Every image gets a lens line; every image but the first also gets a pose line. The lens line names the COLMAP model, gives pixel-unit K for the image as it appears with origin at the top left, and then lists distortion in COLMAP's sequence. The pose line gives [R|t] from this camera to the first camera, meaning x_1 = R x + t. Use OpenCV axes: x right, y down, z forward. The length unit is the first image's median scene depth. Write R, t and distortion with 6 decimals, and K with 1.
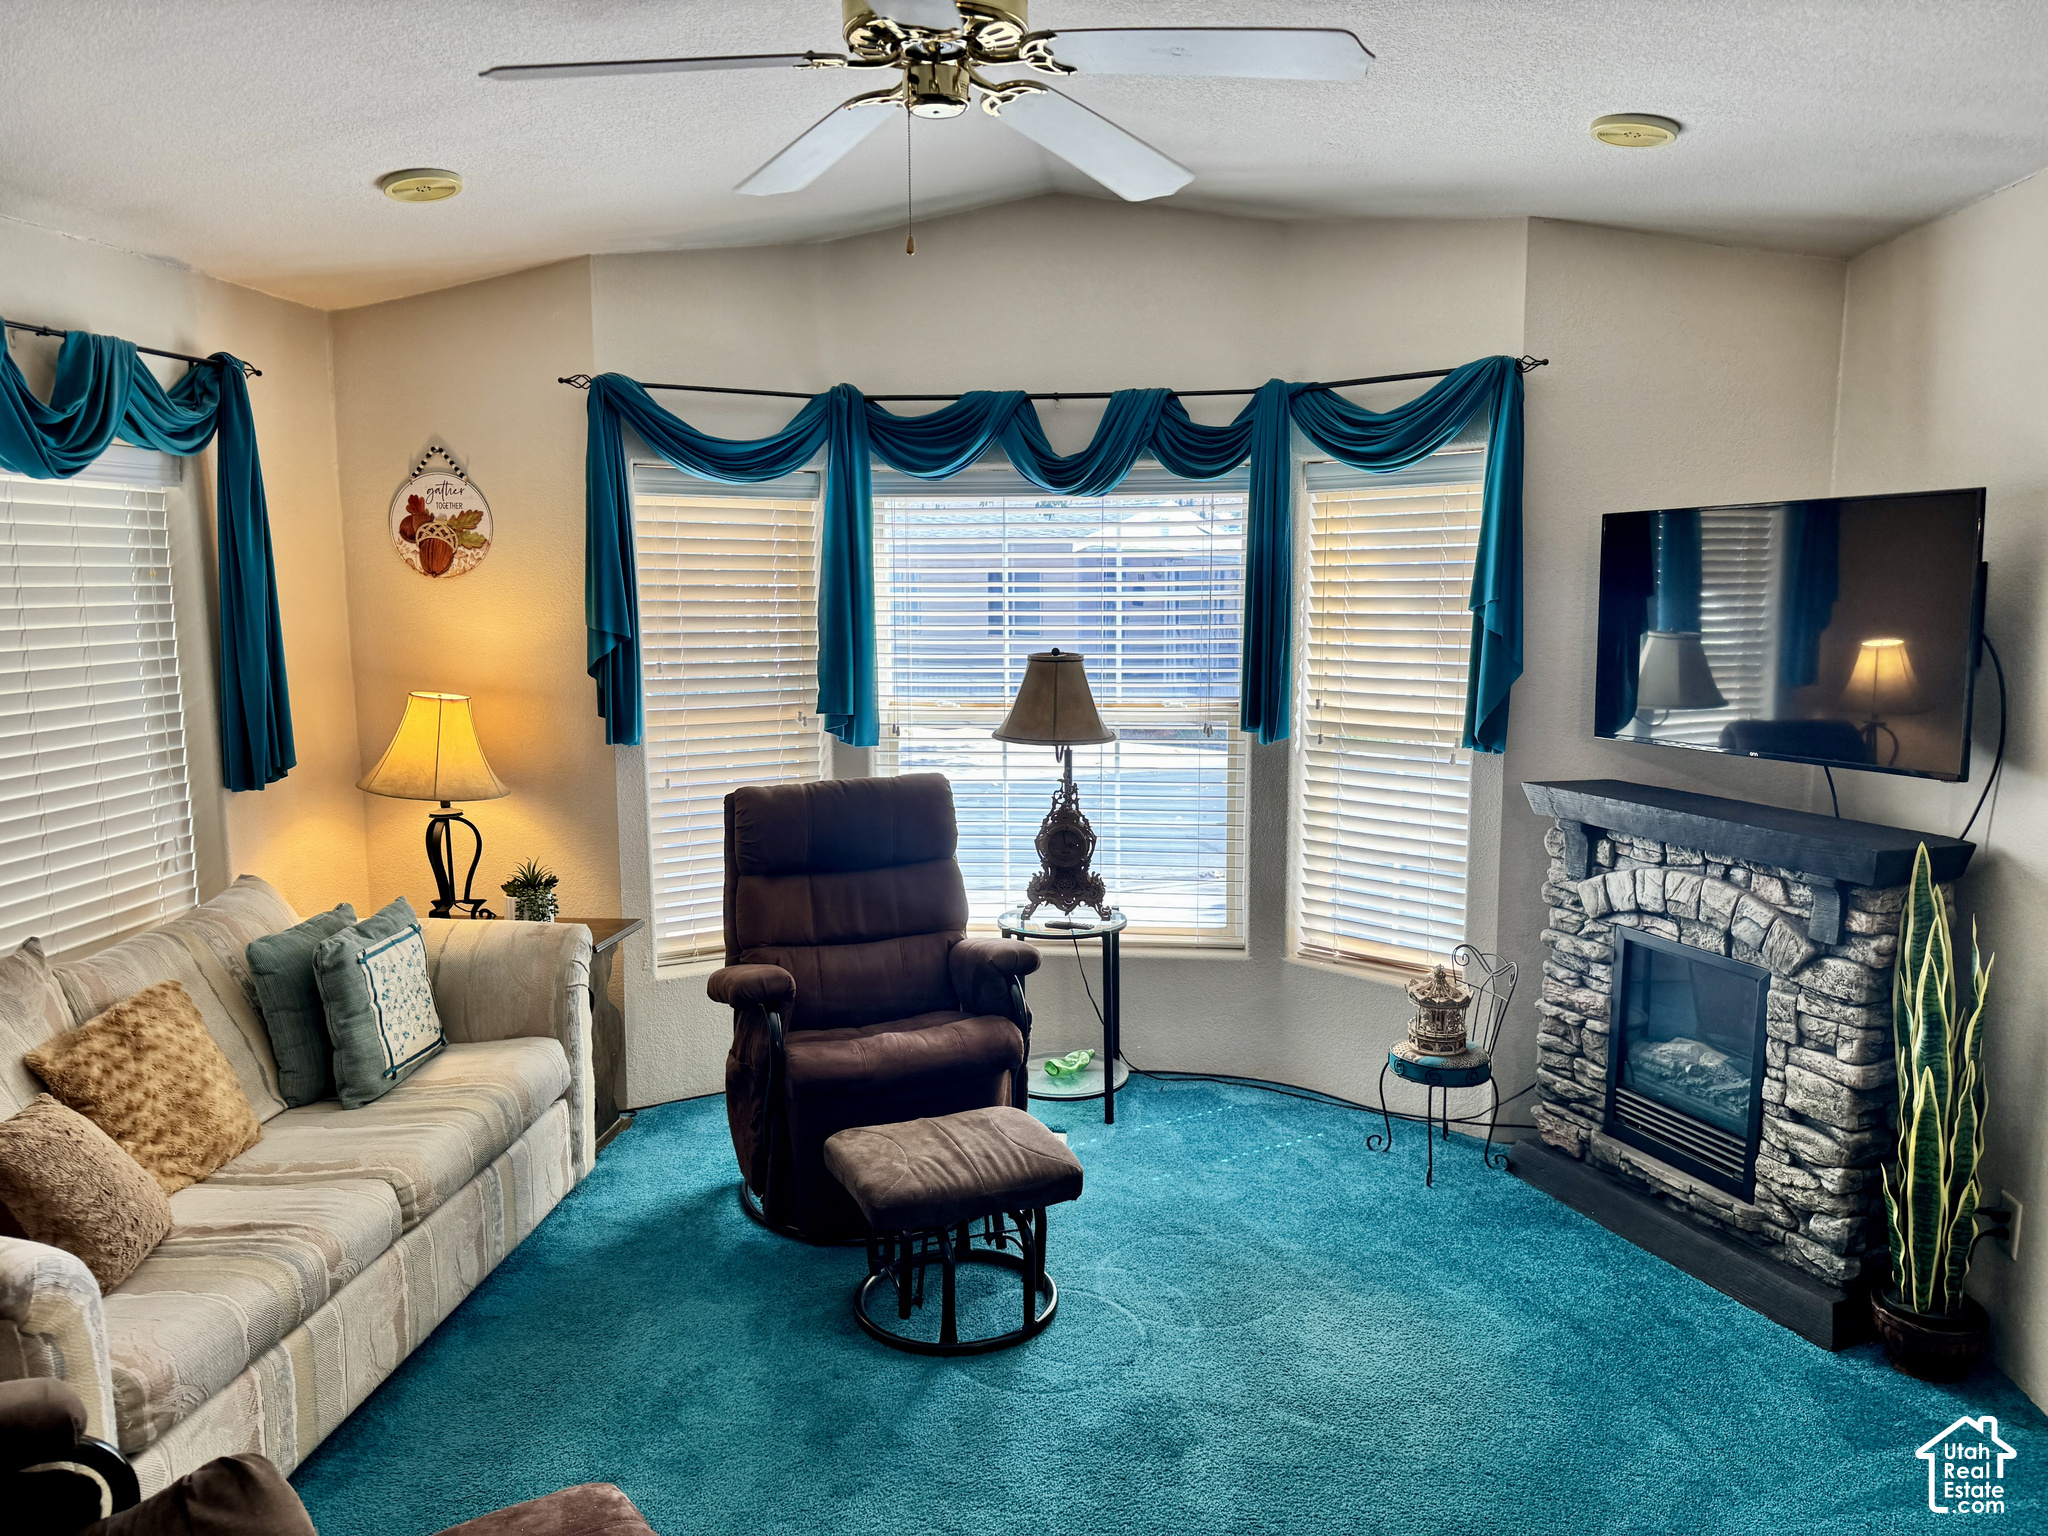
lens RADIAL K [[1454.0, 0, 1028.1], [0, 1454.0, 760.5], [0, 0, 1]] dist [0.041936, -0.046934]
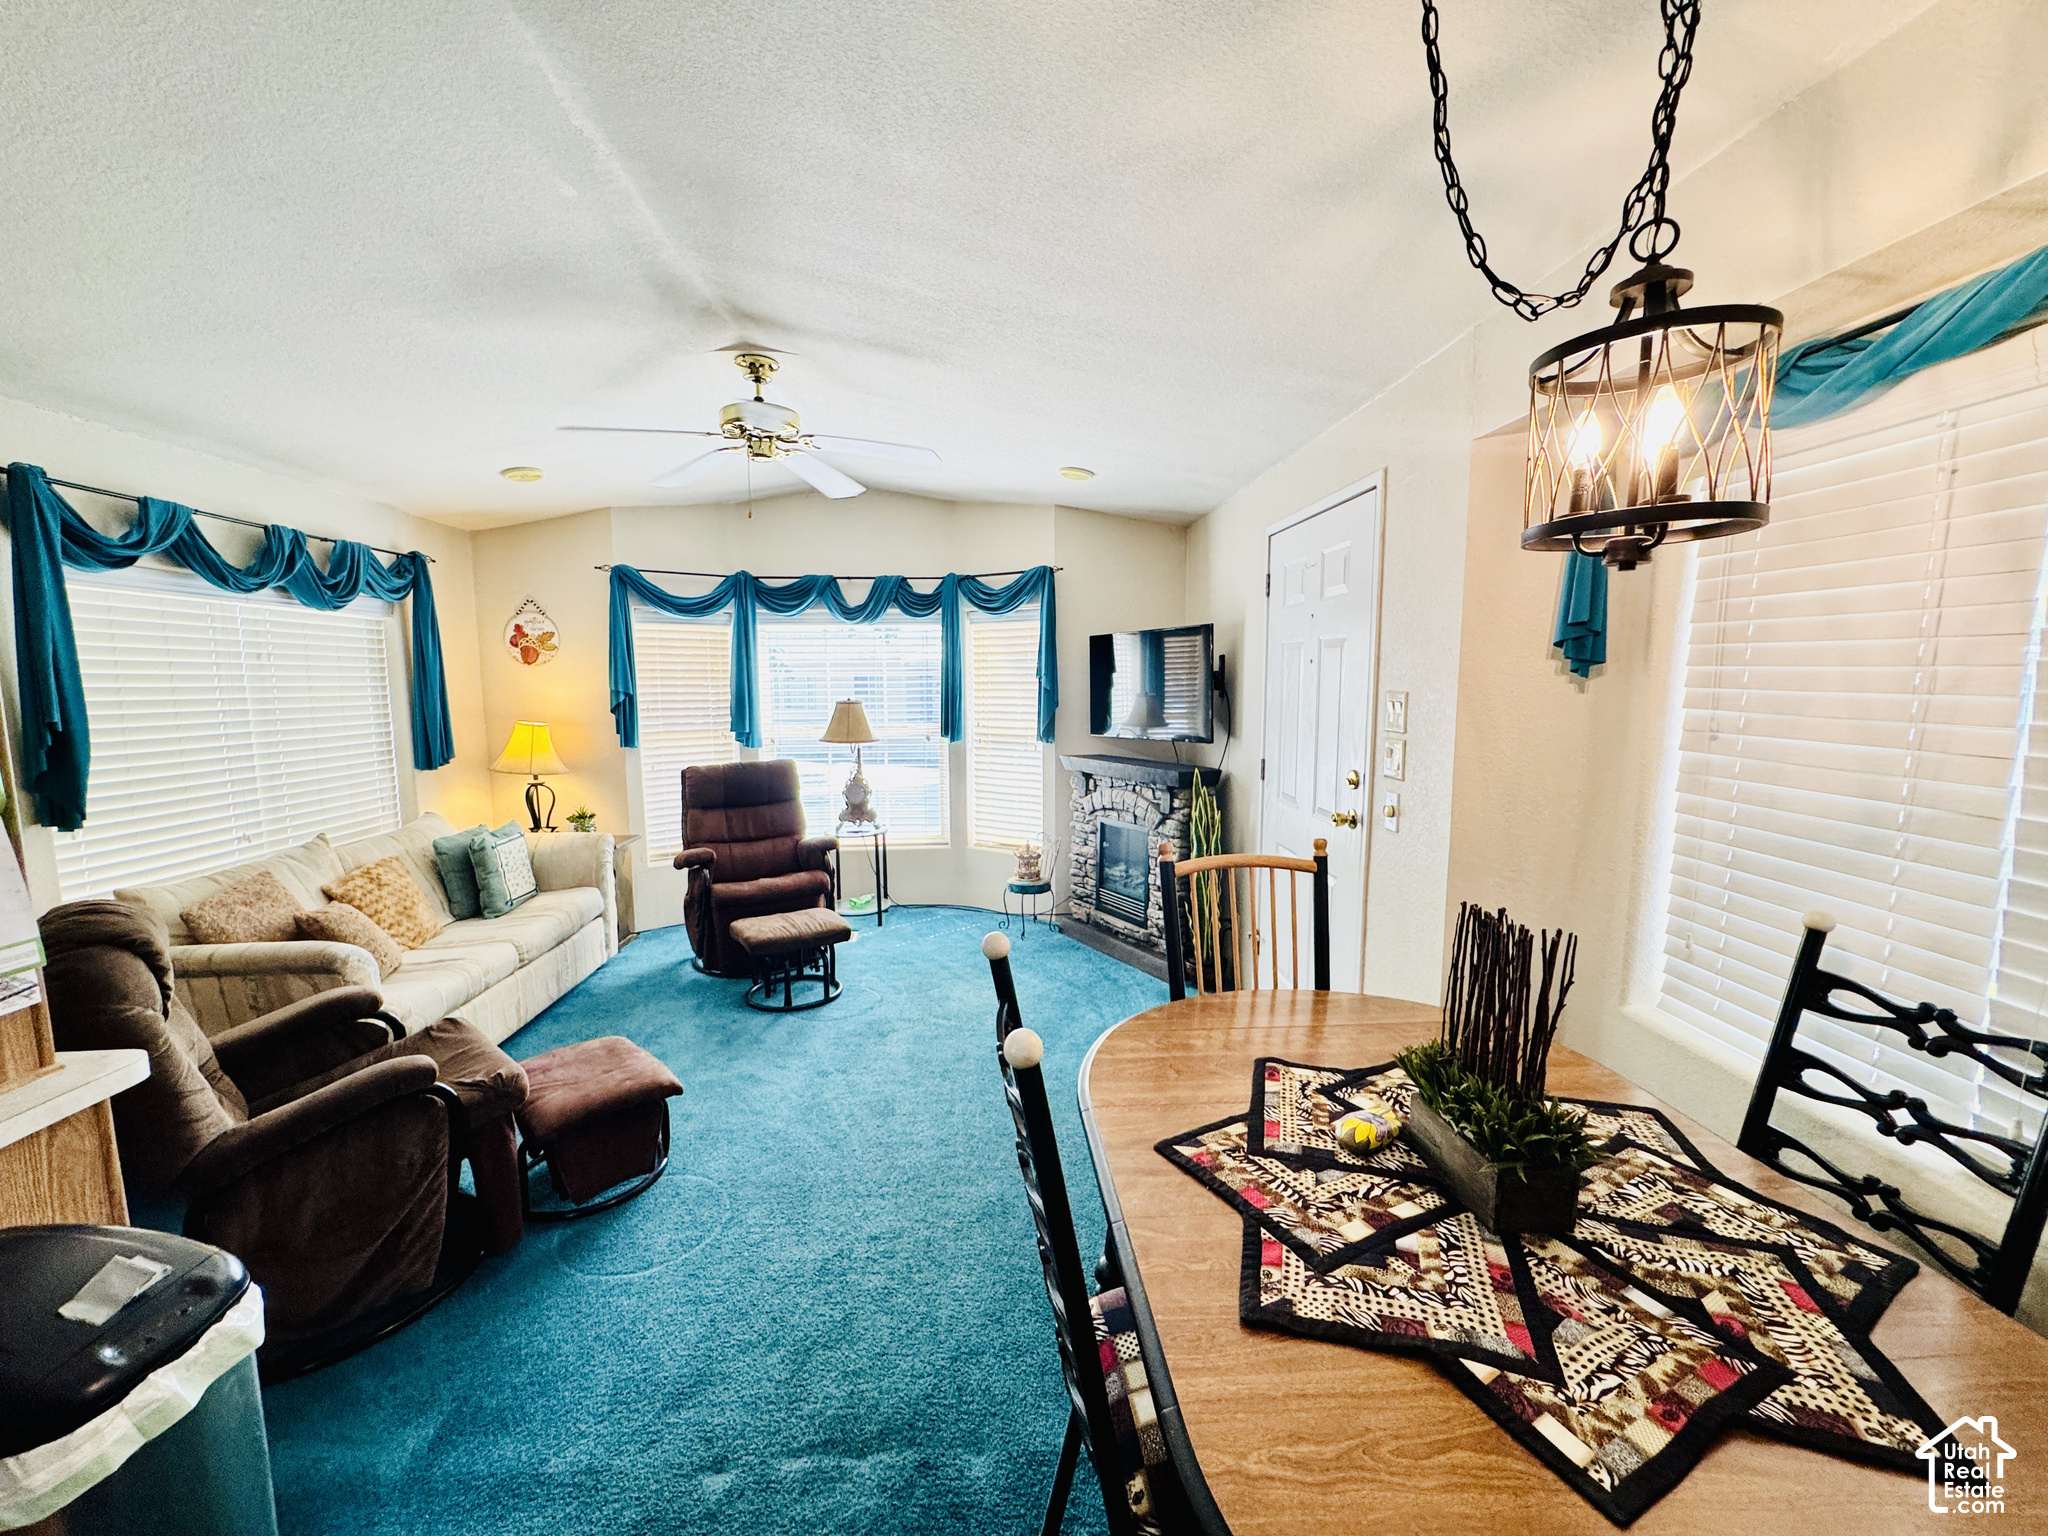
lens RADIAL K [[821.6, 0, 1022.6], [0, 821.6, 765.6], [0, 0, 1]] dist [-0.003637, 0.000201]
pose [[0.986114, -0.019339, 0.164943, 0.083245], [0.023295, 0.999485, -0.022082, 0.061797], [-0.164431, 0.025618, 0.986056, -0.243627]]
